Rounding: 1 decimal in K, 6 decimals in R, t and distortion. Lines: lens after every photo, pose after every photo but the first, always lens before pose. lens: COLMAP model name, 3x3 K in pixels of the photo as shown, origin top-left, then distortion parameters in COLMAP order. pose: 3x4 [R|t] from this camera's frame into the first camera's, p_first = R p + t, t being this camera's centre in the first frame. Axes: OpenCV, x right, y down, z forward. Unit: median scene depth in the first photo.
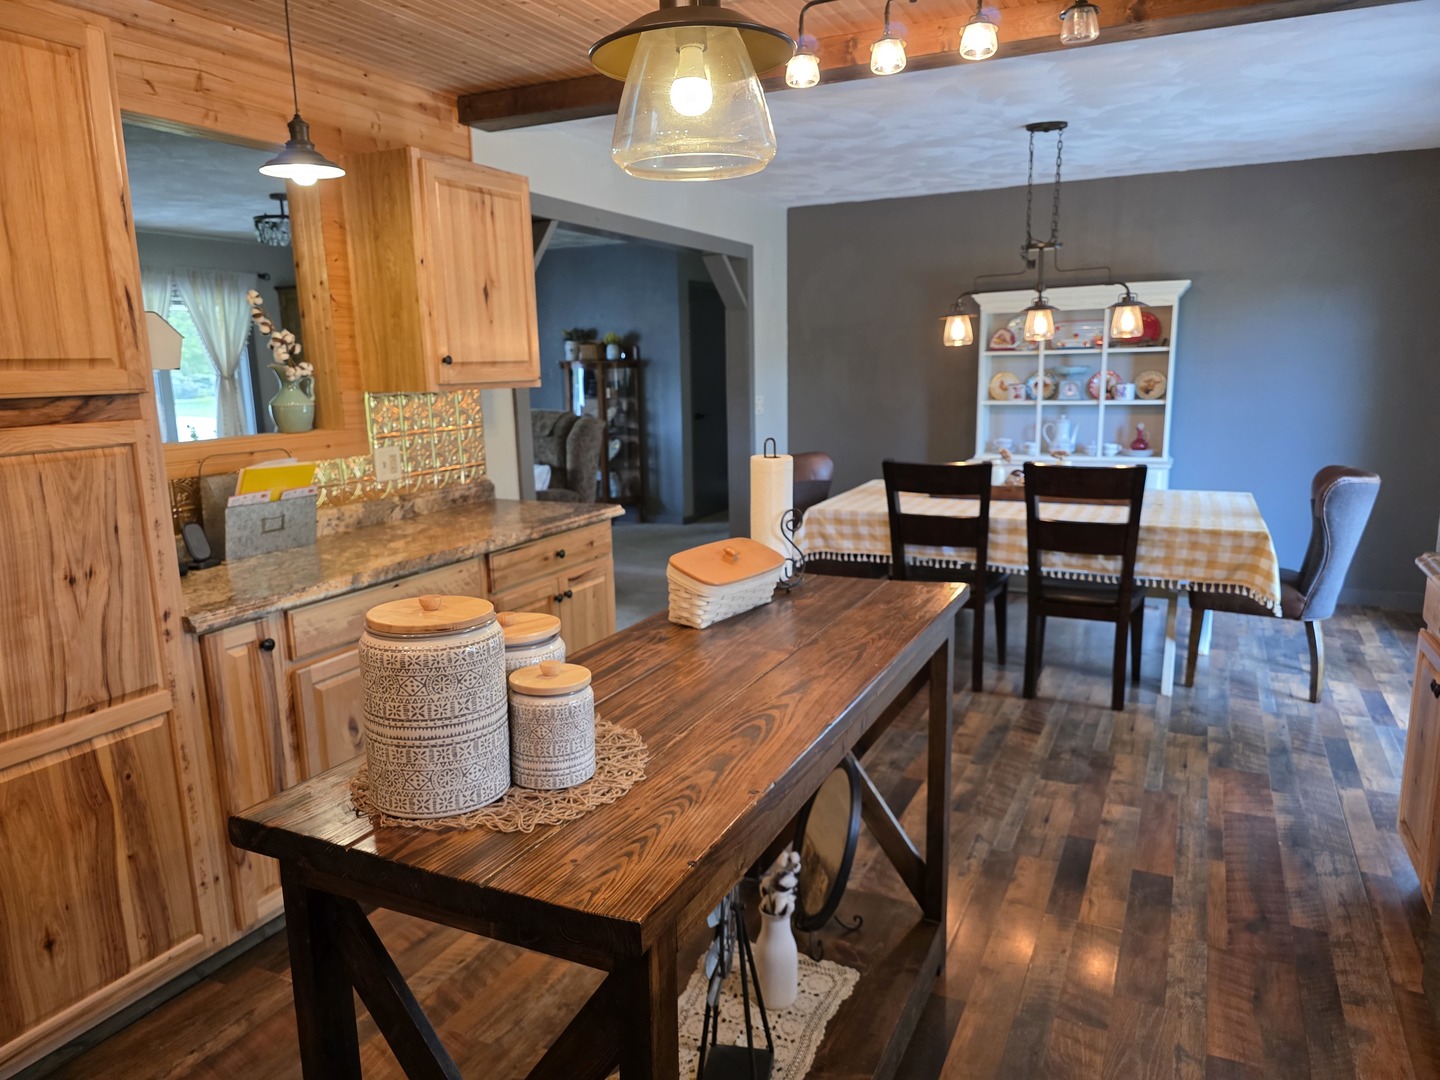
lens RADIAL K [[971.6, 0, 730.9], [0, 971.6, 548.3], [0, 0, 1]] dist [0.035340, -0.008324]
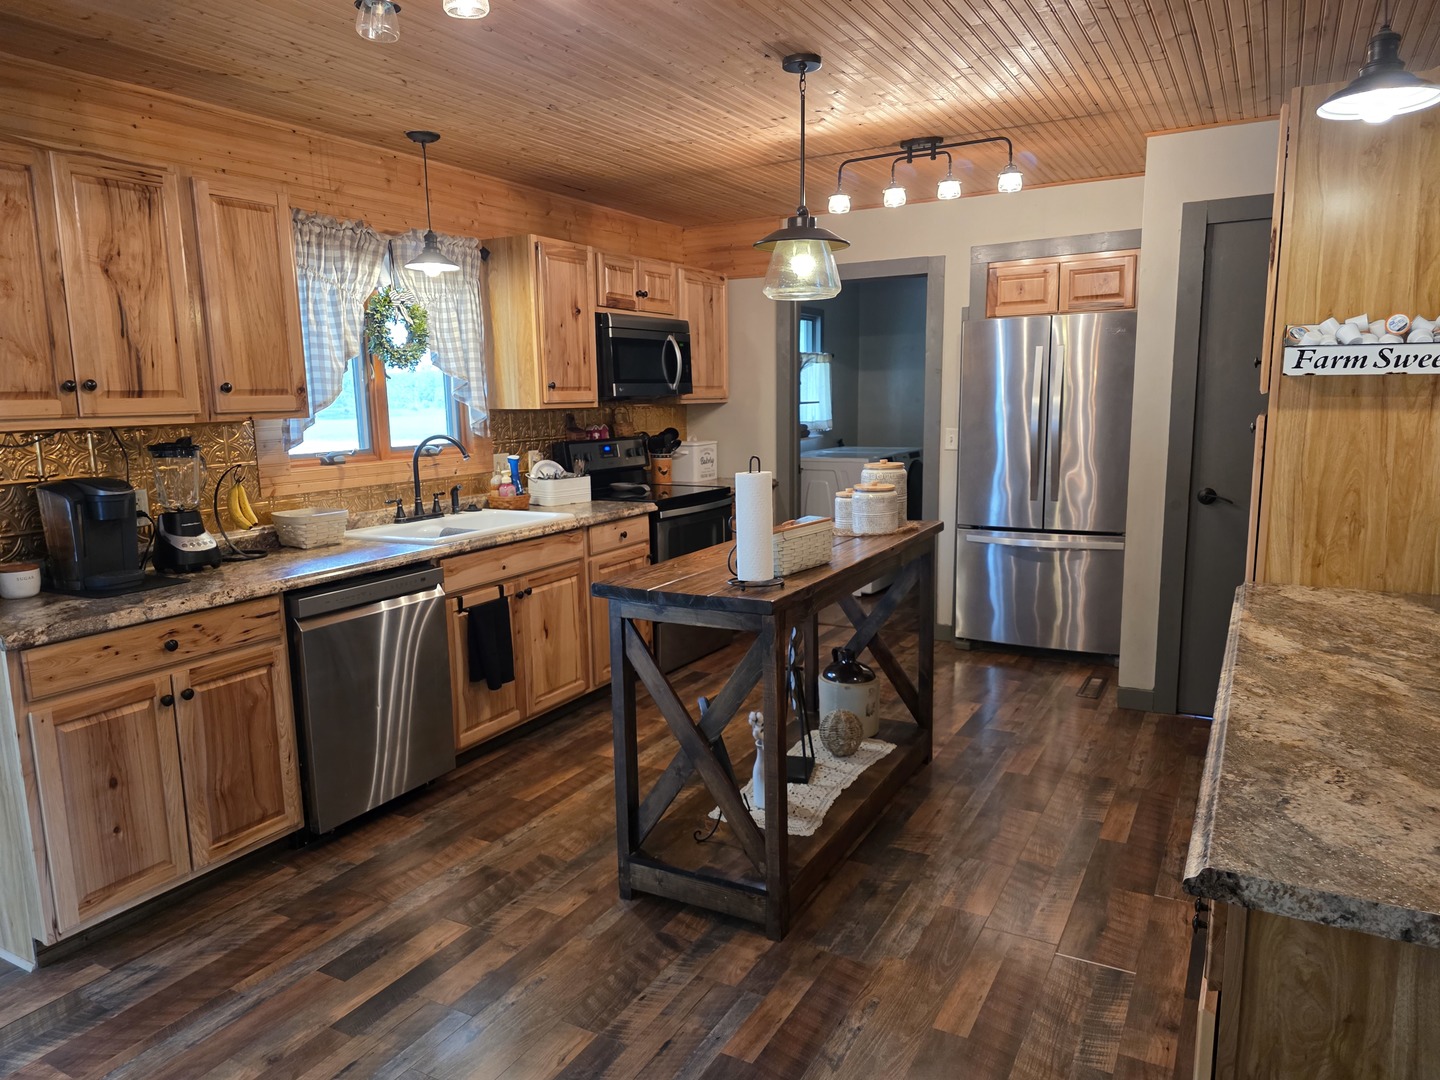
lens RADIAL K [[971.6, 0, 713.1], [0, 971.6, 549.7], [0, 0, 1]] dist [0.035340, -0.008324]
pose [[-0.997262, 0.029111, 0.067977, 0.010976], [0.050873, 0.937236, 0.344966, -0.390559], [-0.053668, 0.347479, -0.936151, 2.023409]]
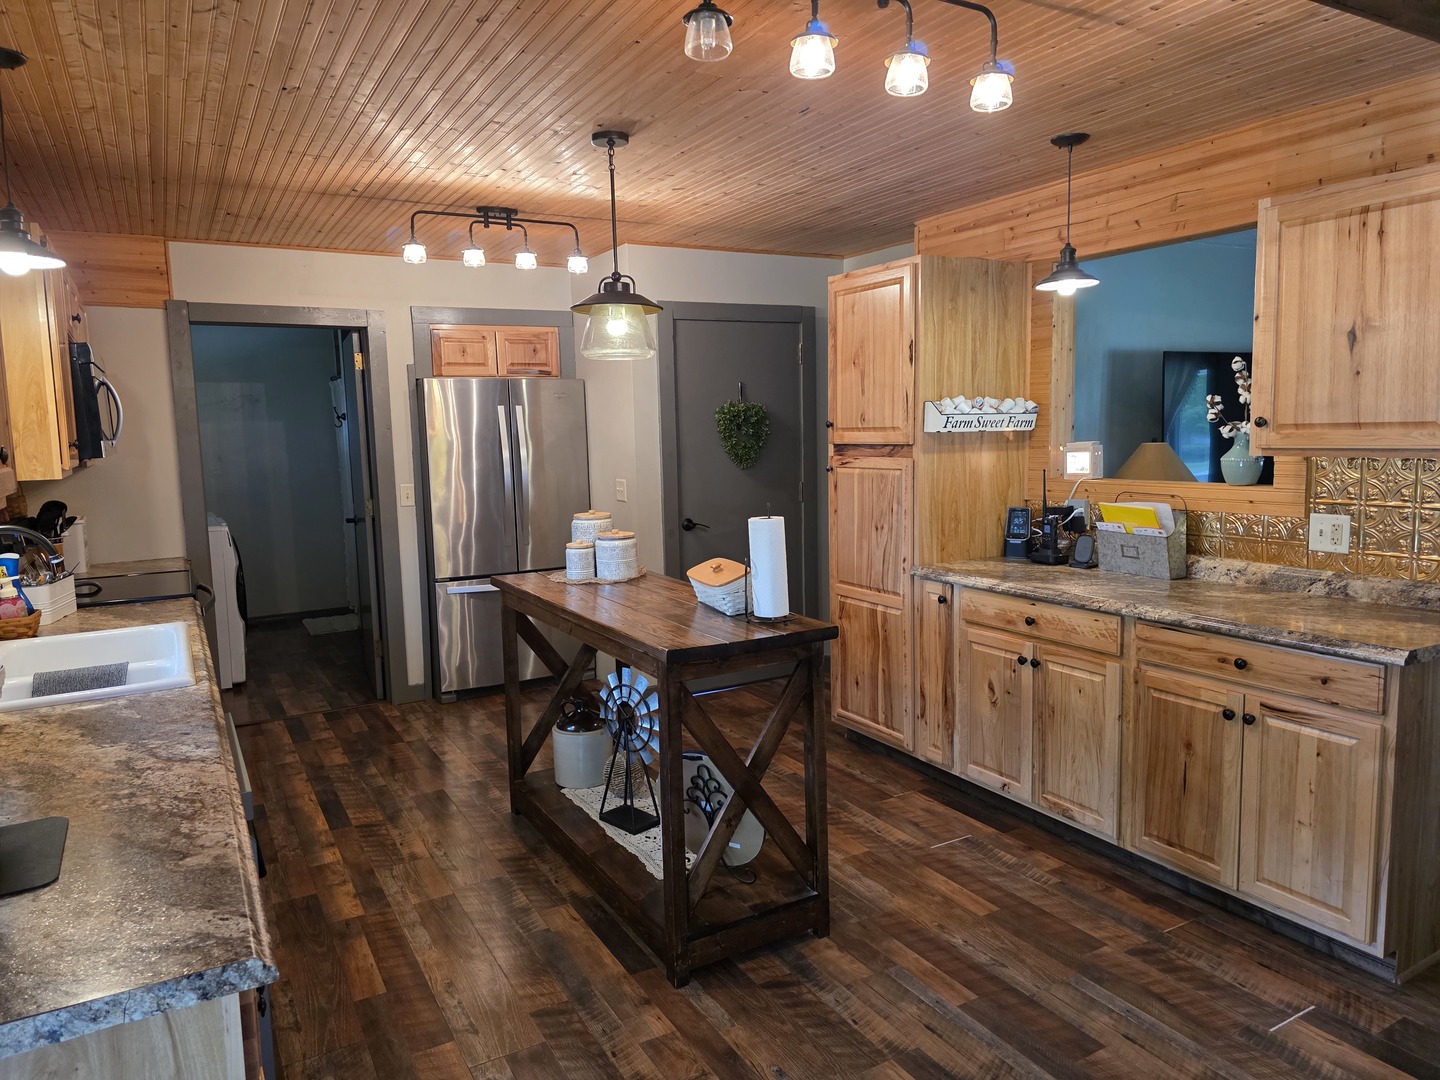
lens RADIAL K [[971.6, 0, 717.1], [0, 971.6, 530.2], [0, 0, 1]] dist [0.035340, -0.008324]
pose [[-0.570051, 0.123421, -0.812286, 1.057616], [-0.121561, 0.965102, 0.231950, -0.348358], [0.812567, 0.230966, -0.535154, 1.556637]]
